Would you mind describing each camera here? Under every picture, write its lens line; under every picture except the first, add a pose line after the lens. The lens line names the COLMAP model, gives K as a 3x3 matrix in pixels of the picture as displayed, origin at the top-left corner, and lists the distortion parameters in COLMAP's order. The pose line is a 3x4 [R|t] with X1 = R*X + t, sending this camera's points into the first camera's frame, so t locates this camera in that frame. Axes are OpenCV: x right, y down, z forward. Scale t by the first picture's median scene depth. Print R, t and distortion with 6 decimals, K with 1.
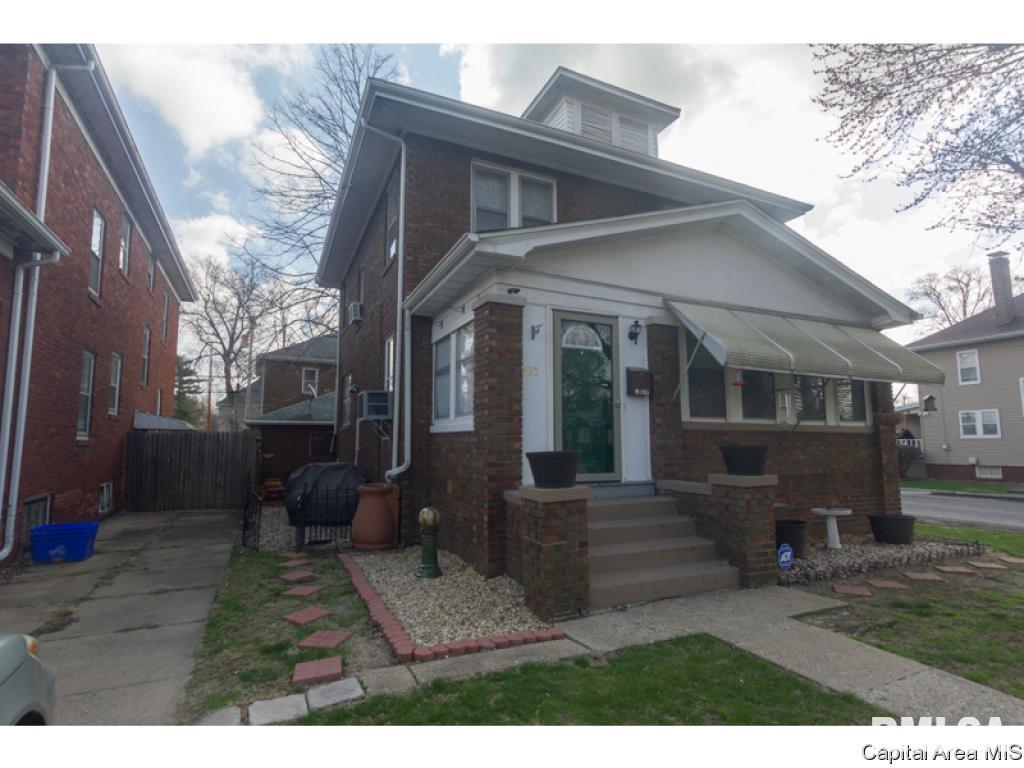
lens RADIAL K [[512.5, 0, 513.0], [0, 512.5, 396.6], [0, 0, 1]] dist [0.000238, -0.000072]
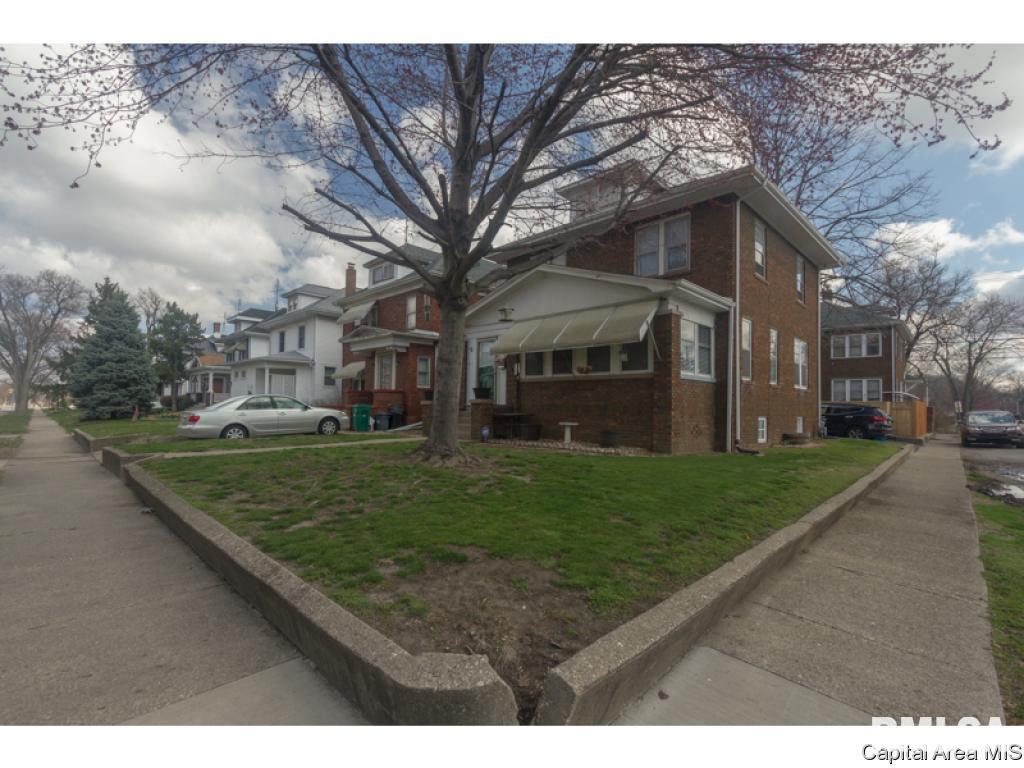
lens RADIAL K [[476.0, 0, 512.0], [0, 476.0, 384.0], [0, 0, 1]] dist [-0.001029, -0.000295]
pose [[0.351745, -0.023441, -0.935802, 1.685859], [0.087253, 0.996155, 0.007843, 0.041601], [0.932021, -0.084410, 0.352438, 0.191734]]
